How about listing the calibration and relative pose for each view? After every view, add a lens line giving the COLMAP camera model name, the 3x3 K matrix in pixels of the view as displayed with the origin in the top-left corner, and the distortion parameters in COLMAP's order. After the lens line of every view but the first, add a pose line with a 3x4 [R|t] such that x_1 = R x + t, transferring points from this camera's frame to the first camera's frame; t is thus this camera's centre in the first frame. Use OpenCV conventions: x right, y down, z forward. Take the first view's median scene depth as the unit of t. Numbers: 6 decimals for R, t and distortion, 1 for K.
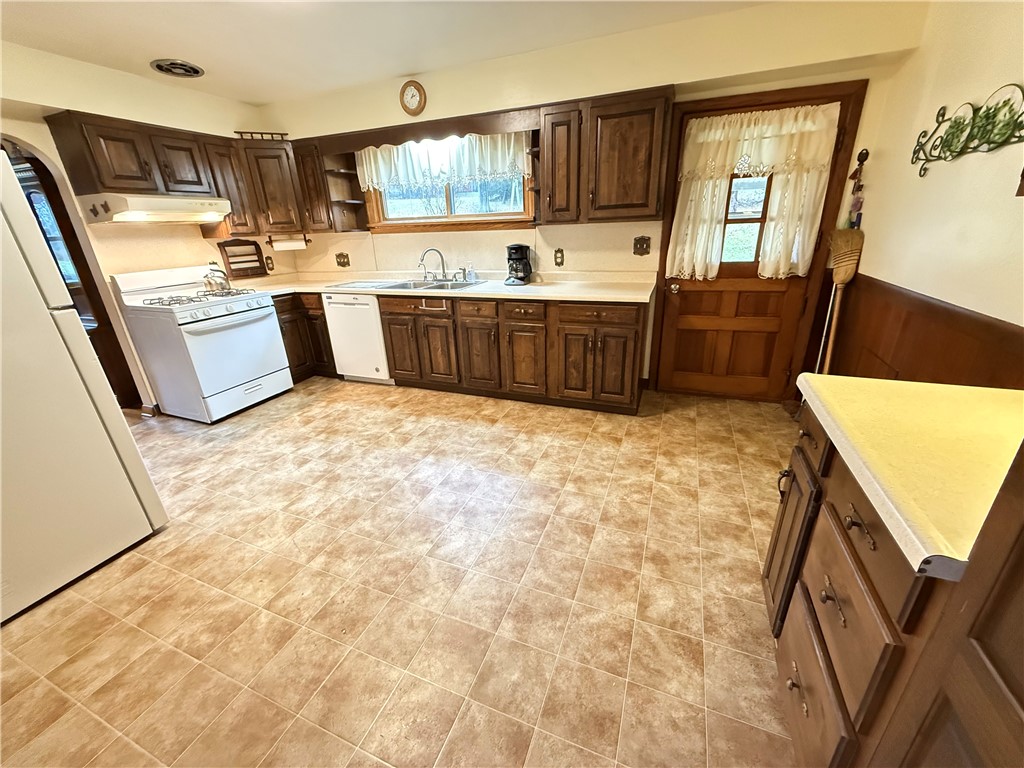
lens RADIAL K [[407.8, 0, 509.7], [0, 407.8, 383.2], [0, 0, 1]] dist [0.001144, -0.000471]
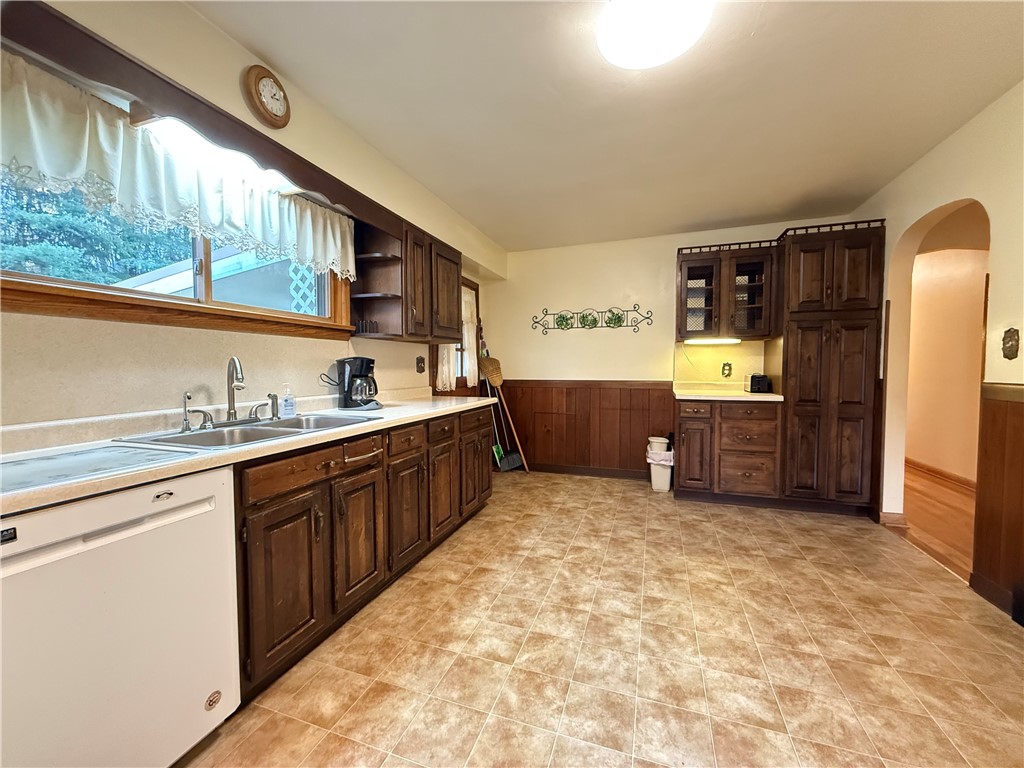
lens RADIAL K [[407.8, 0, 511.4], [0, 407.8, 383.4], [0, 0, 1]] dist [0.001144, -0.000471]
pose [[-0.048258, -0.001590, 0.998834, -0.798488], [0.369009, 0.929225, 0.019308, -0.224473], [-0.928172, 0.369510, -0.044256, 0.851687]]
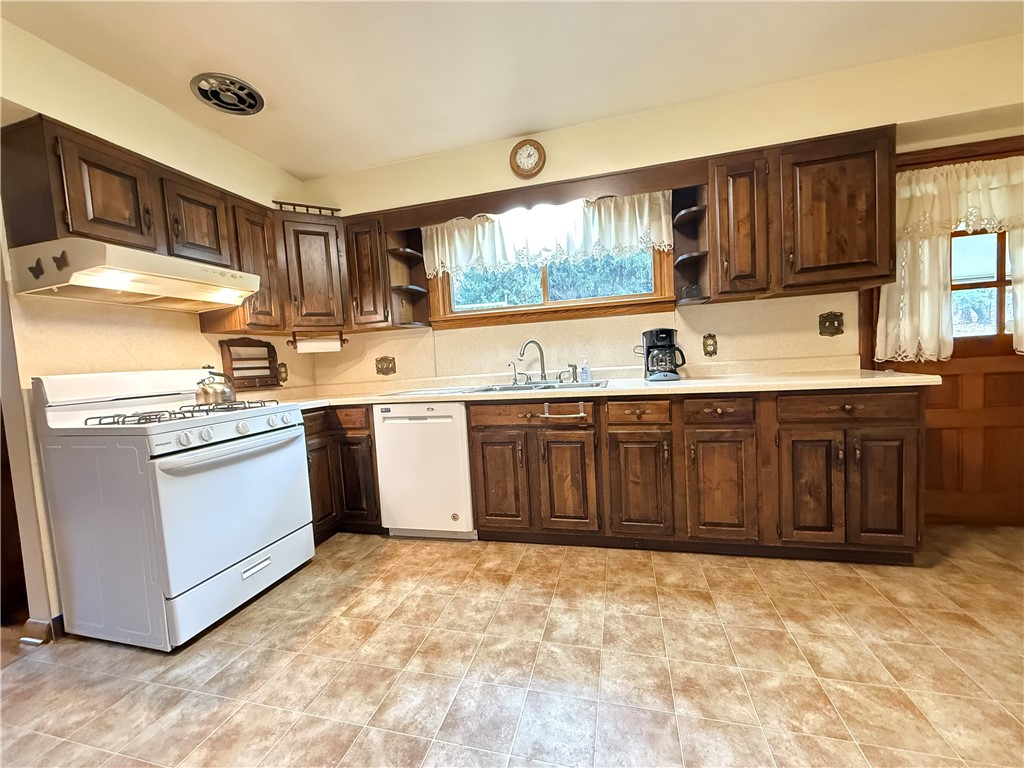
lens RADIAL K [[407.8, 0, 510.4], [0, 407.8, 382.7], [0, 0, 1]] dist [0.001144, -0.000471]
pose [[0.991942, -0.029431, 0.123228, -0.377410], [0.066360, 0.949240, -0.307472, -0.036624], [-0.107924, 0.313172, 0.943544, 0.380850]]
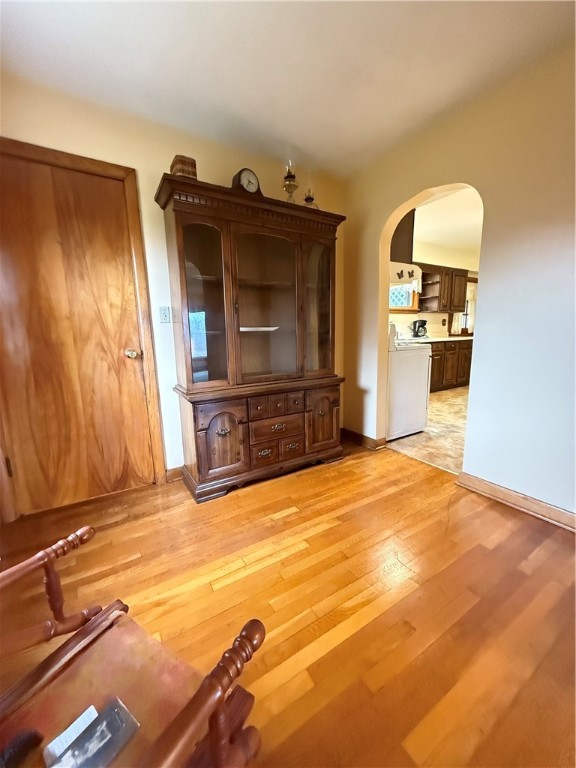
lens RADIAL K [[305.8, 0, 290.7], [0, 305.8, 382.2], [0, 0, 1]] dist [0.001144, -0.000471]
pose [[0.586041, -0.110323, 0.802736, -1.857389], [0.293913, 0.952159, -0.083714, -0.102947], [-0.755096, 0.284995, 0.590430, 0.708546]]
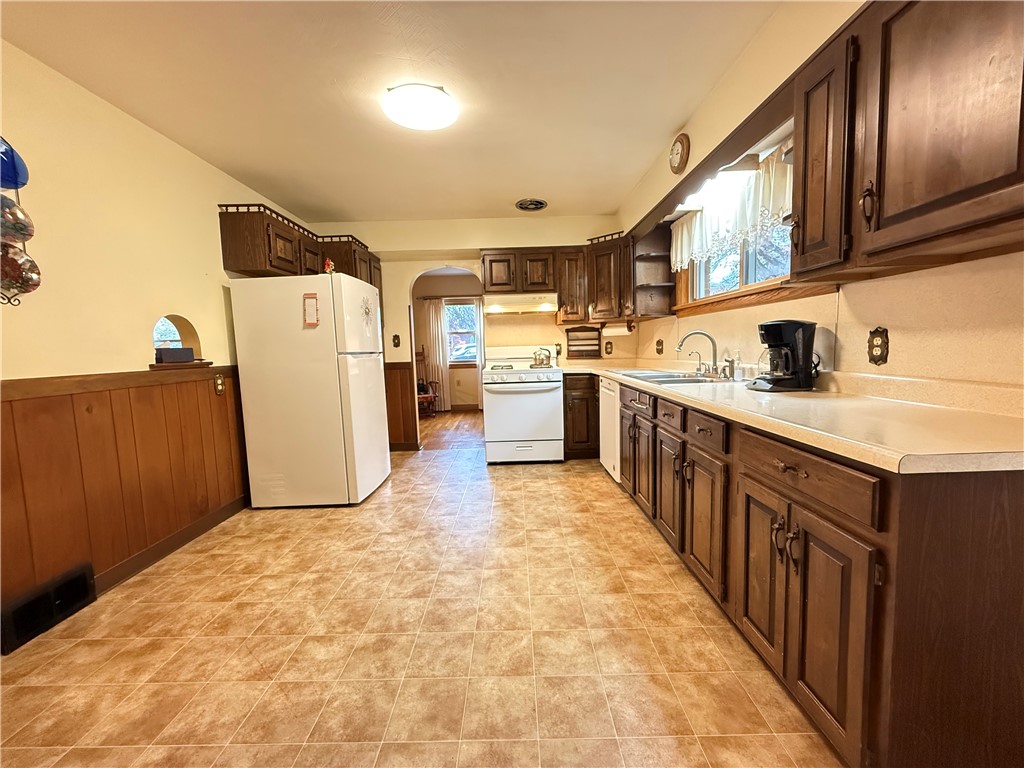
lens RADIAL K [[407.8, 0, 511.2], [0, 407.8, 385.0], [0, 0, 1]] dist [0.001144, -0.000471]
pose [[0.373208, 0.113852, -0.920735, 0.433835], [-0.321605, 0.946781, -0.013286, -0.140736], [0.870222, 0.301071, 0.389962, 0.521932]]
